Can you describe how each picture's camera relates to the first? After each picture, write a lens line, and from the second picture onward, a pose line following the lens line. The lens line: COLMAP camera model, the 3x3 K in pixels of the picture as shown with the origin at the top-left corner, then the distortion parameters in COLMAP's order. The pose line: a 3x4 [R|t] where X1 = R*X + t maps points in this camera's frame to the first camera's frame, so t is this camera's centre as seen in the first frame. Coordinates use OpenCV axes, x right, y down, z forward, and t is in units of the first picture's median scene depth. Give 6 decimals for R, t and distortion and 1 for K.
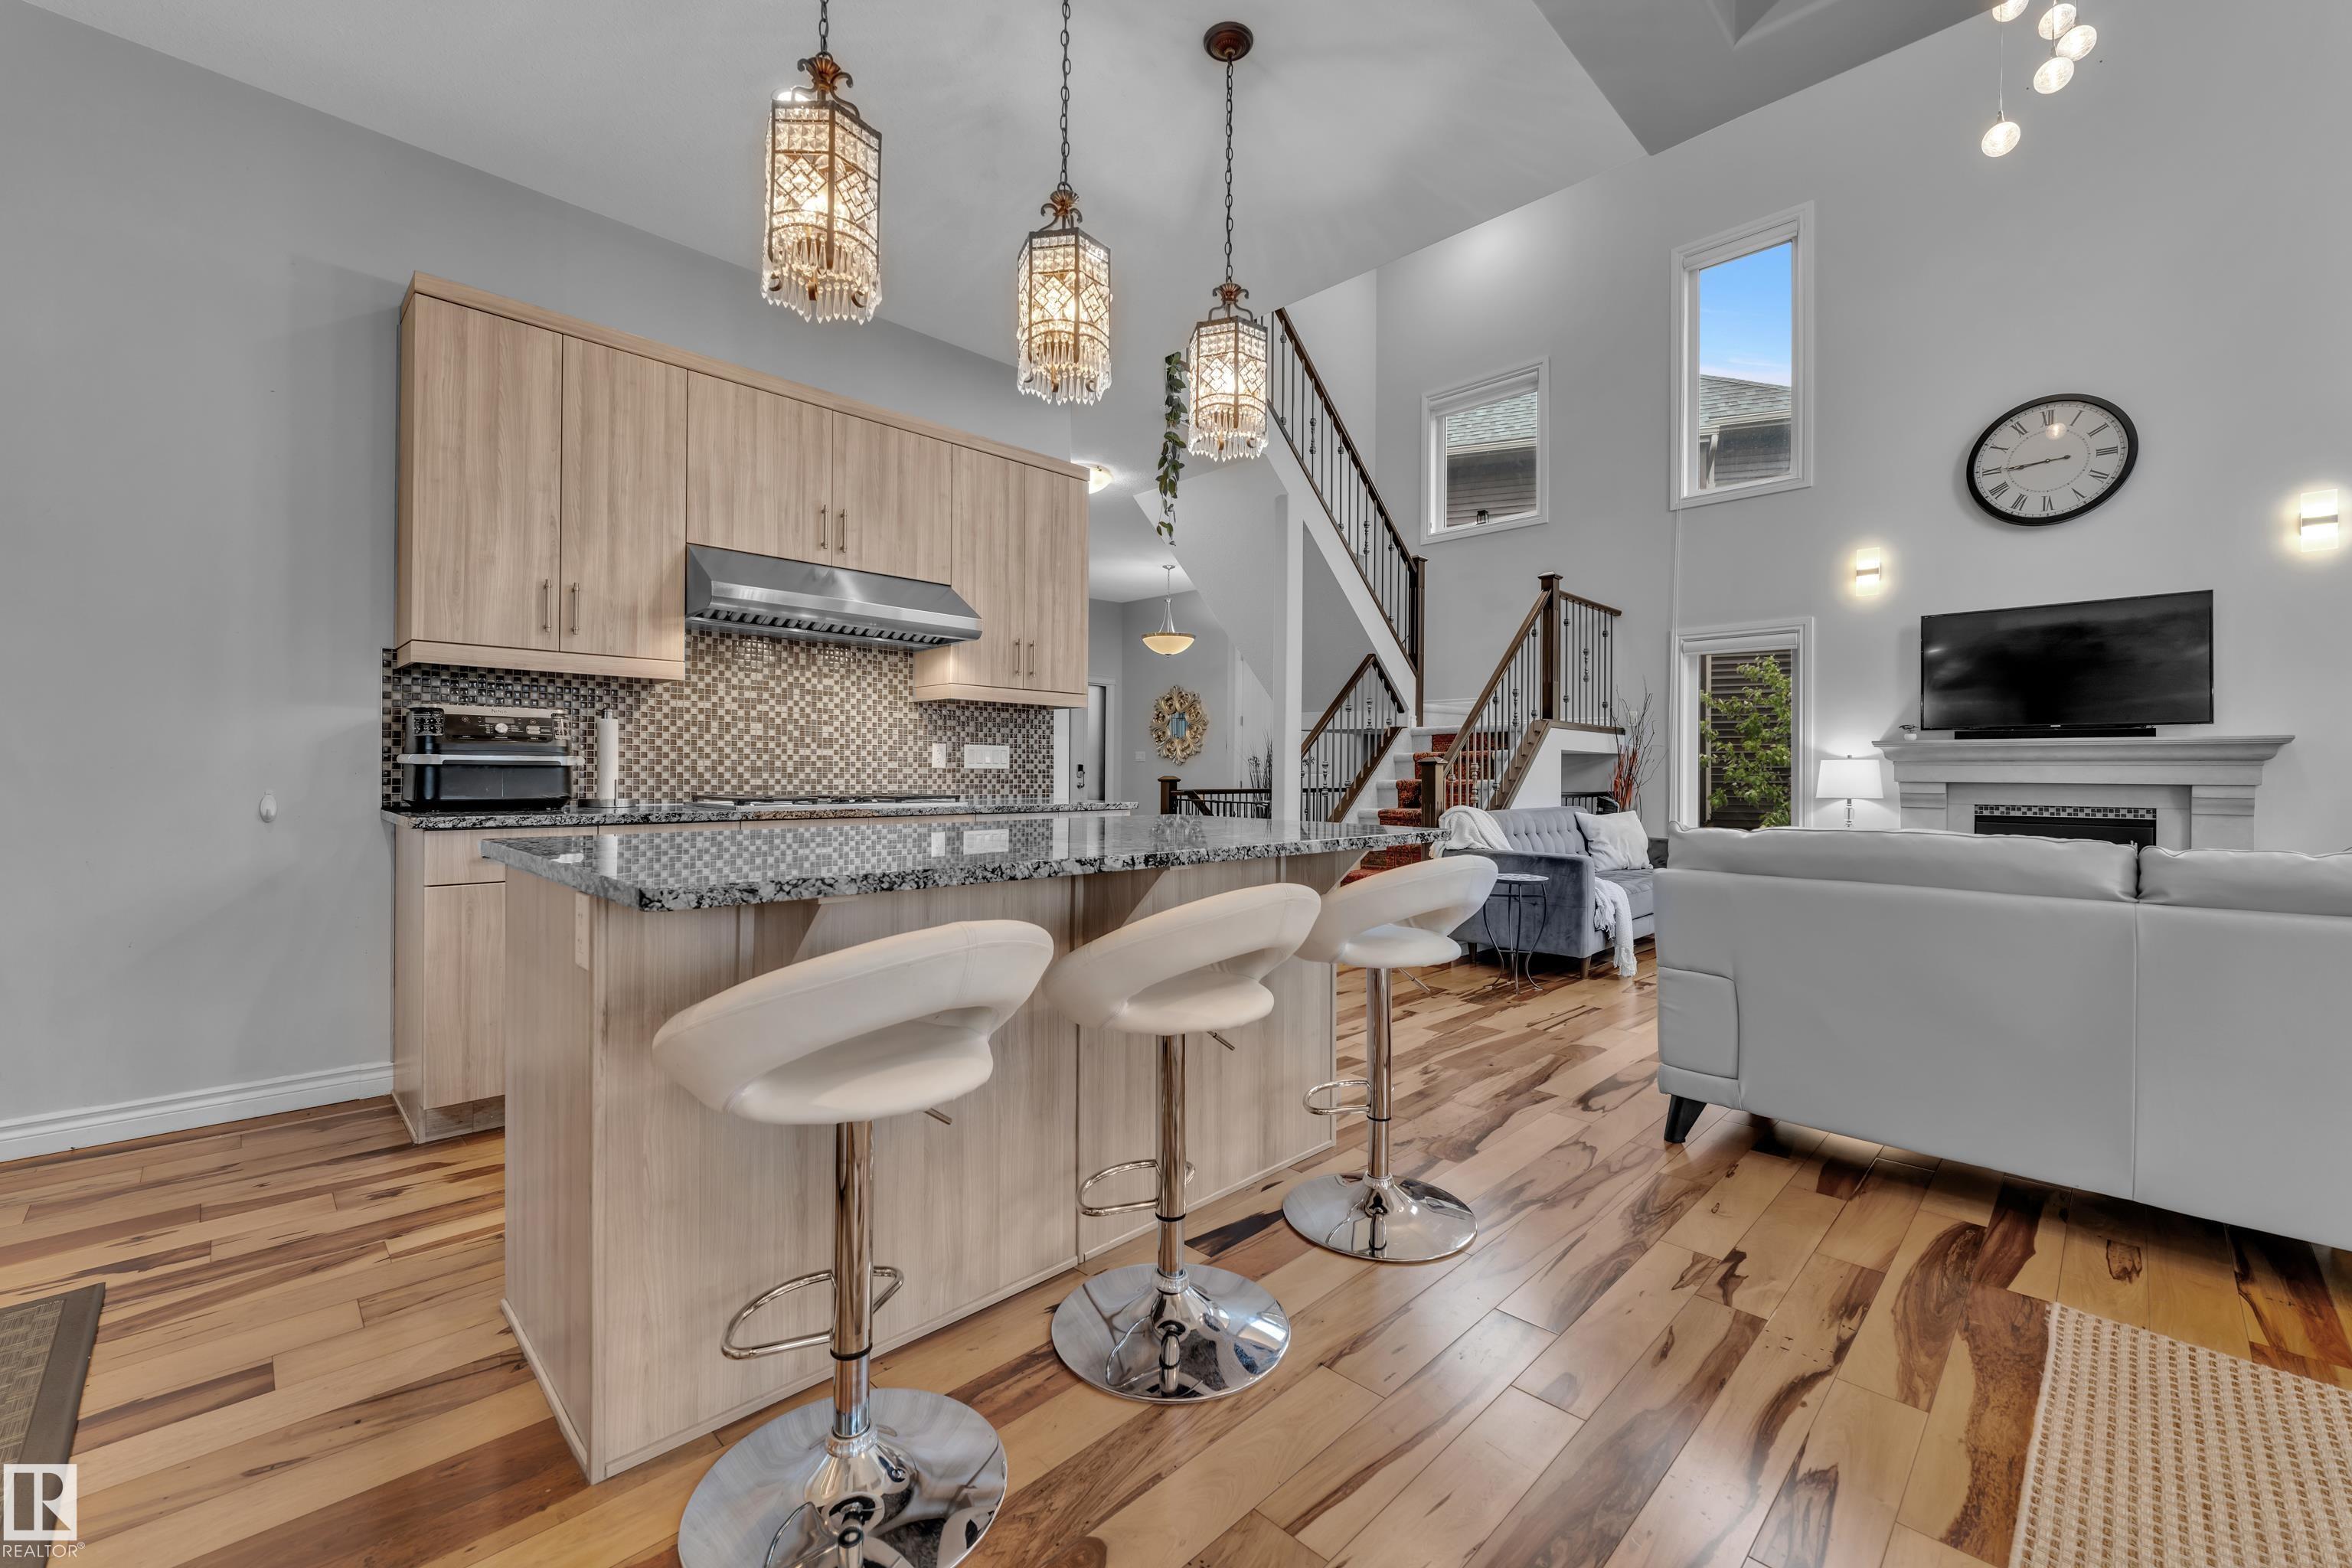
lens RADIAL K [[961.7, 0, 1170.8], [0, 961.7, 777.2], [0, 0, 1]] dist [-0.002023, -0.001428]
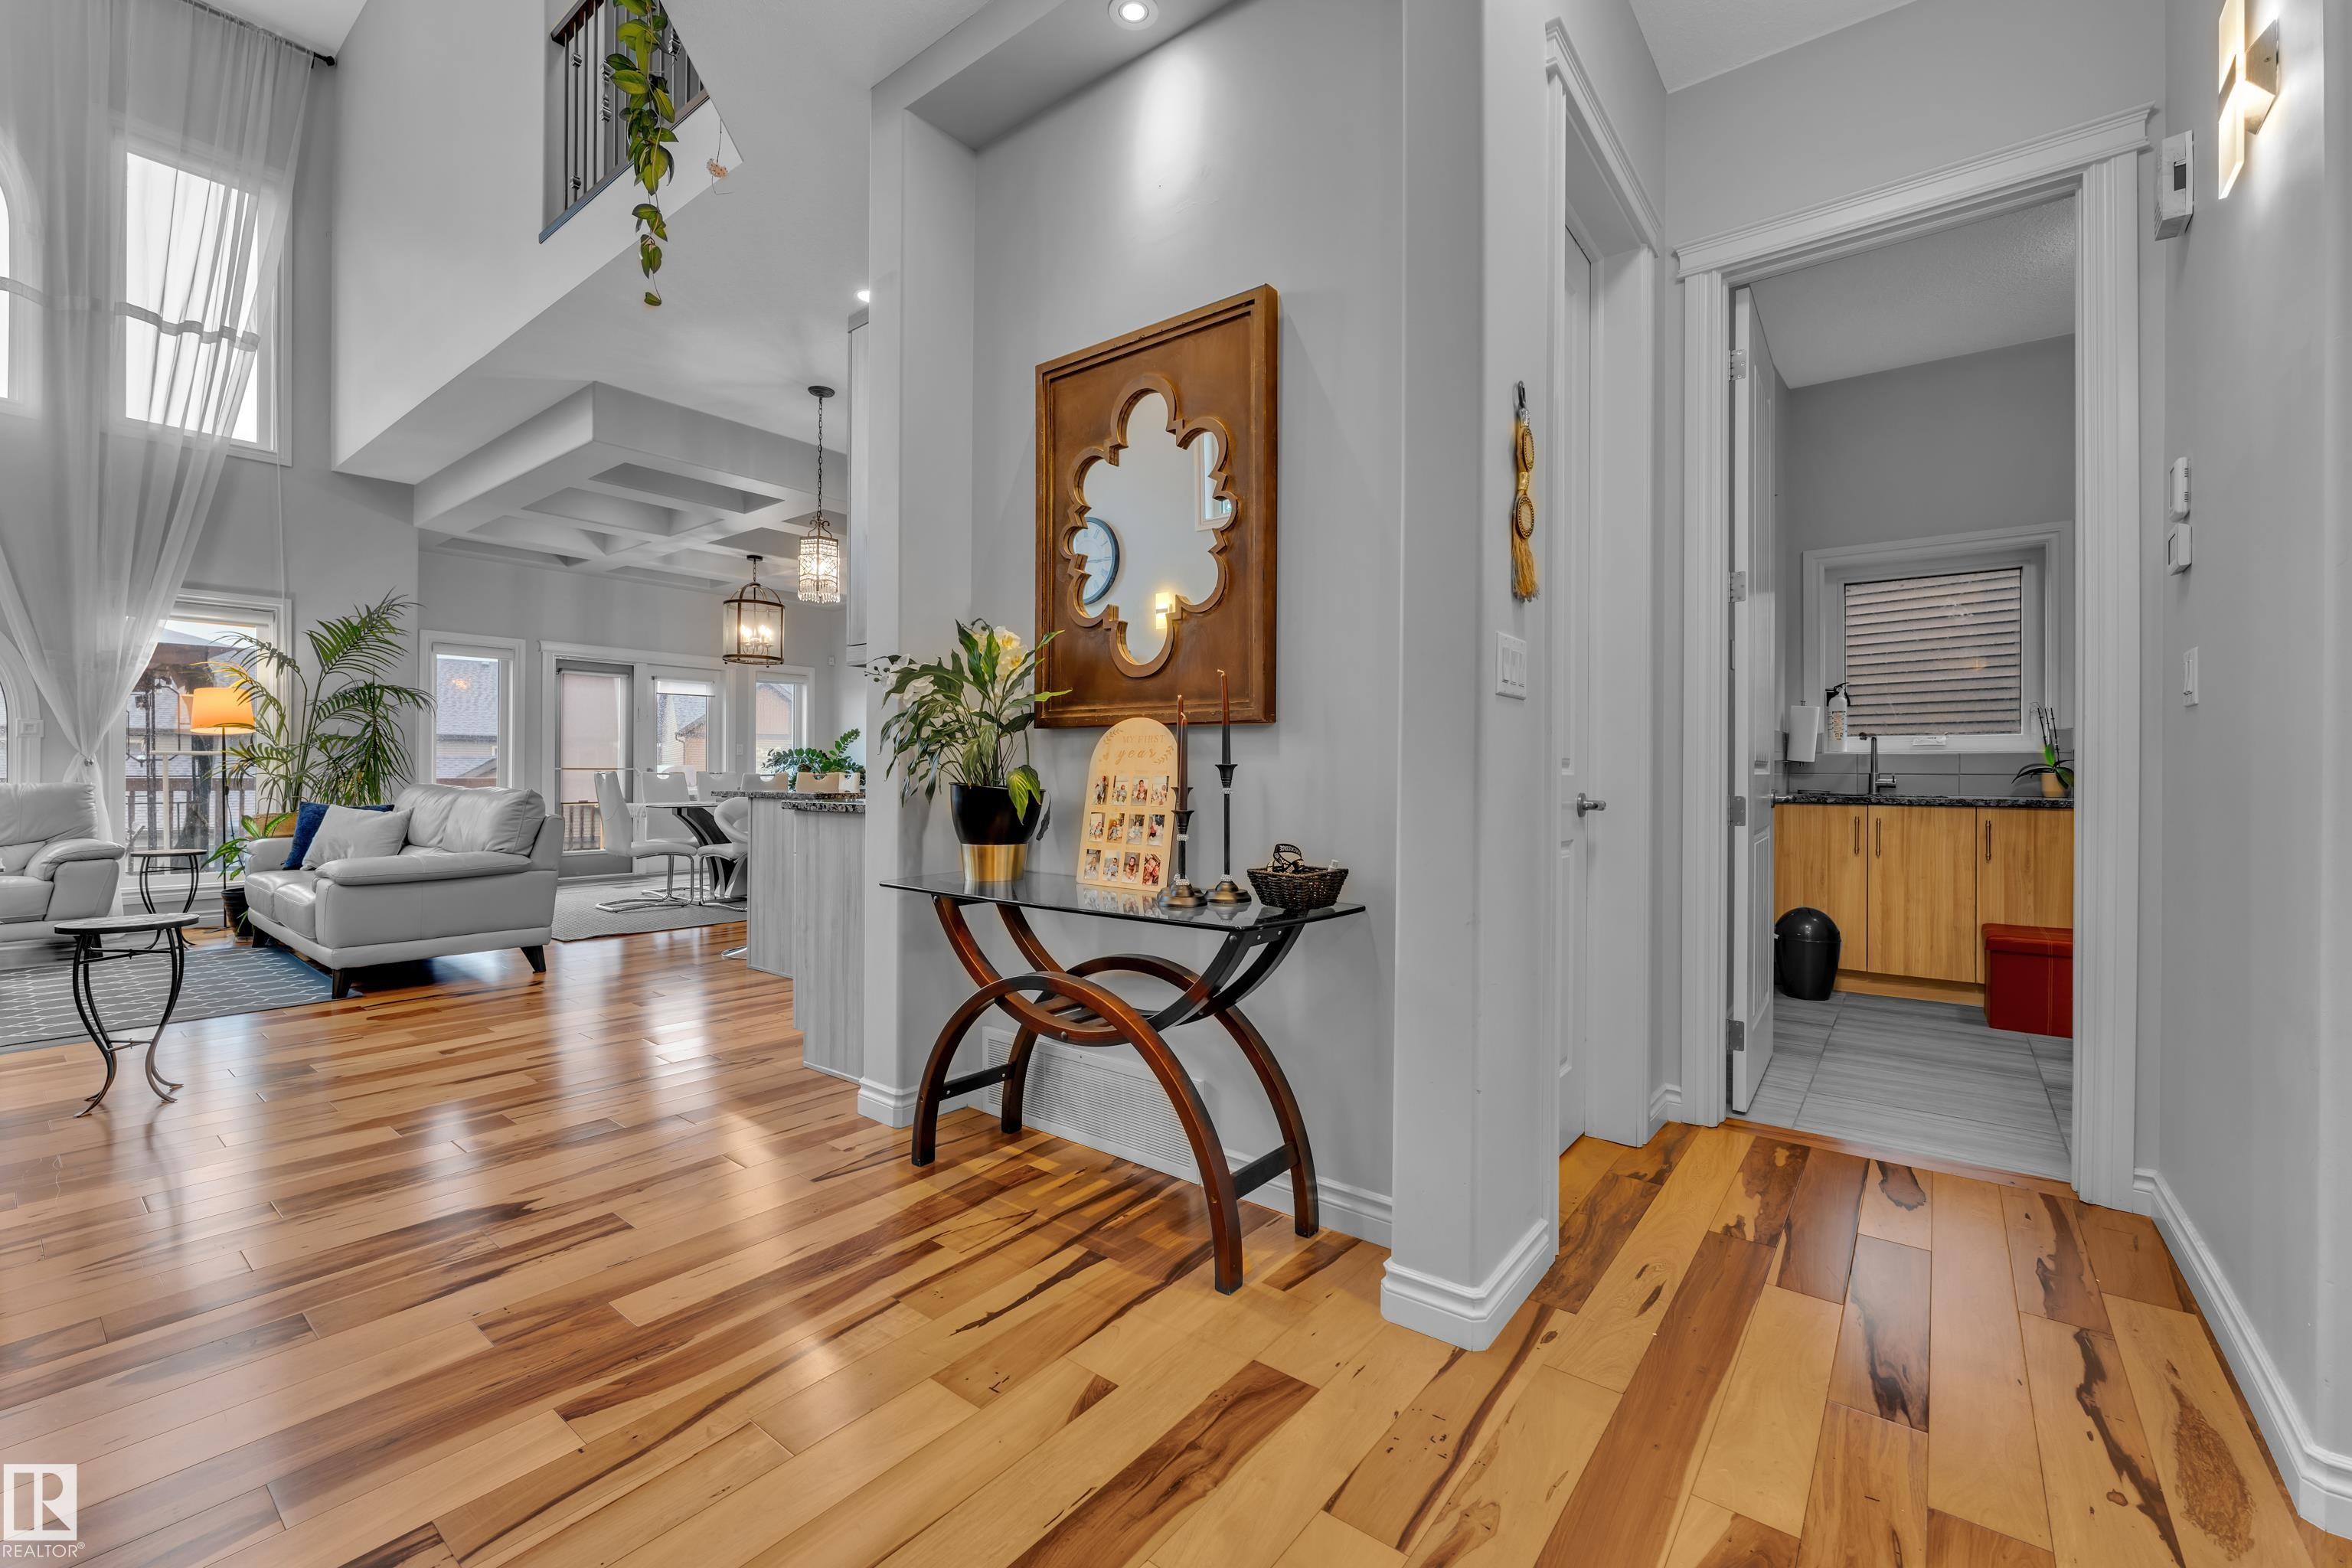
lens RADIAL K [[961.7, 0, 1170.8], [0, 961.7, 777.2], [0, 0, 1]] dist [-0.002023, -0.001428]
pose [[-0.993286, -0.009343, -0.115308, -0.251381], [-0.009859, 0.999944, 0.003907, 0.000662], [0.115265, 0.005018, -0.993322, 1.779791]]
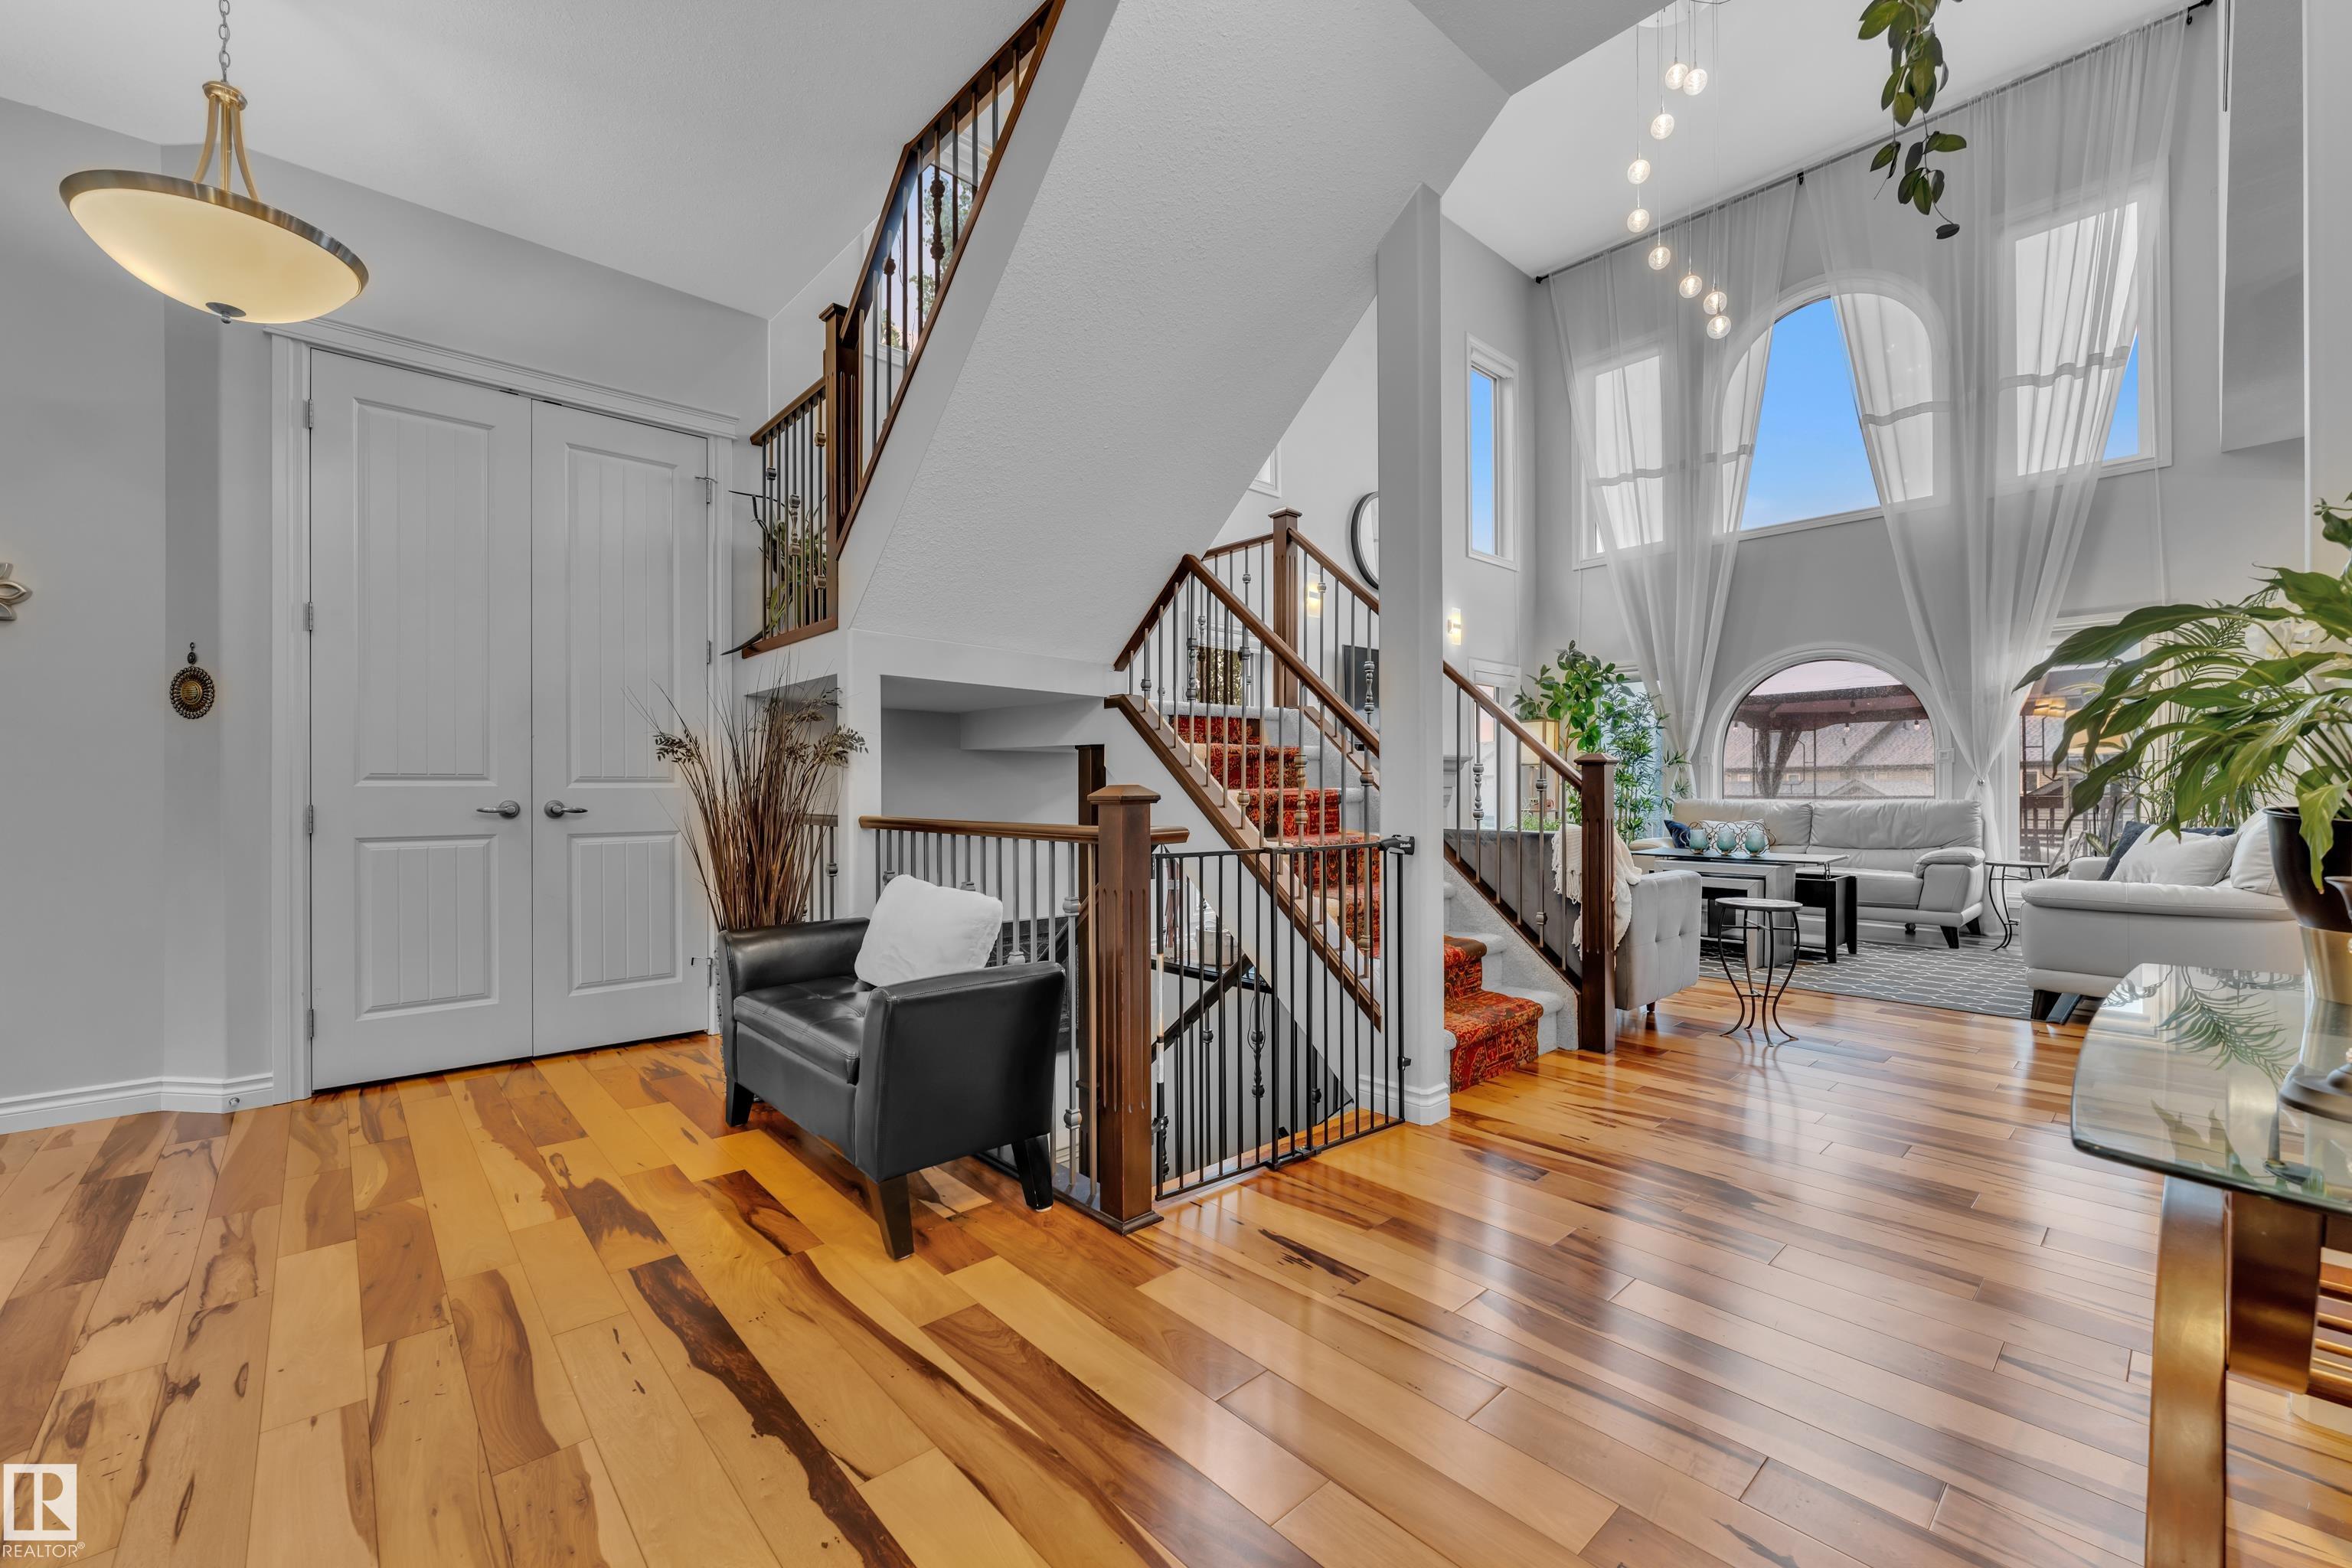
lens RADIAL K [[949.9, 0, 1176.4], [0, 949.9, 794.5], [0, 0, 1]] dist [-0.003023, -0.000802]
pose [[0.046718, -0.011455, 0.998842, -0.504518], [0.002407, 0.999933, 0.011355, -0.000835], [-0.998905, 0.001873, 0.046743, 1.541510]]
